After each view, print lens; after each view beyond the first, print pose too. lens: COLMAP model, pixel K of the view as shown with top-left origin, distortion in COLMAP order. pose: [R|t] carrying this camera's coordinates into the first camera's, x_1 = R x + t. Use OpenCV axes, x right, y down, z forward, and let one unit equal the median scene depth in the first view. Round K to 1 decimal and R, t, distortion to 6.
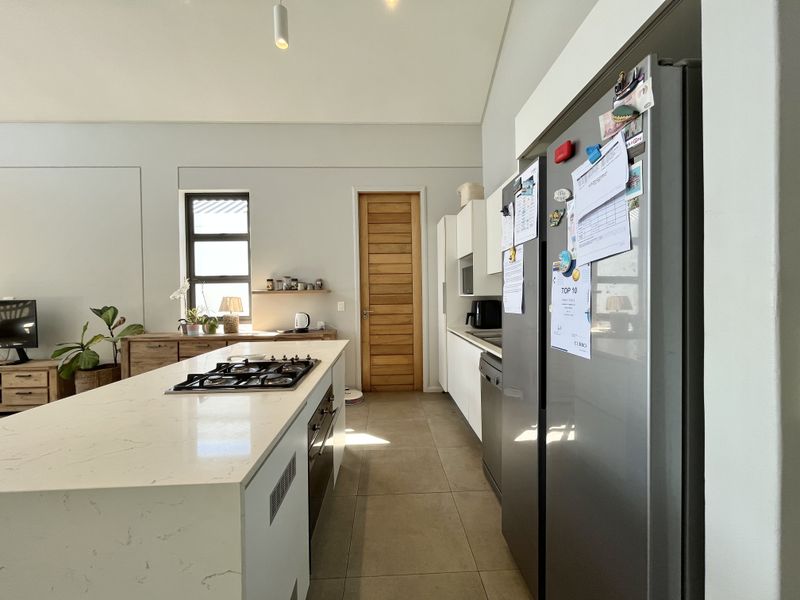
lens RADIAL K [[323.5, 0, 397.3], [0, 323.5, 298.3], [0, 0, 1]] dist [-0.004208, 0.000552]
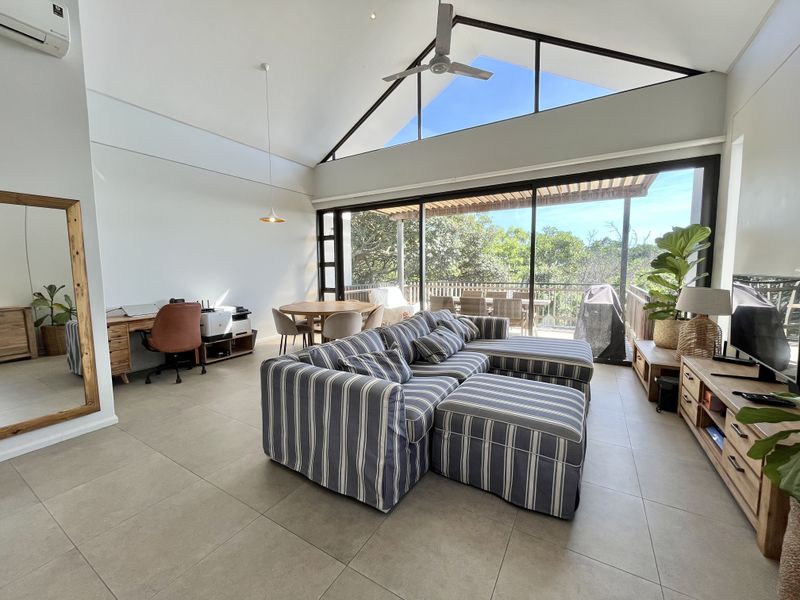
lens RADIAL K [[323.5, 0, 397.2], [0, 323.5, 298.5], [0, 0, 1]] dist [-0.004208, 0.000552]
pose [[-0.546637, 0.097568, -0.831666, -0.447387], [0.011914, 0.993994, 0.108780, -0.020522], [0.837285, 0.049555, -0.544517, 0.761842]]
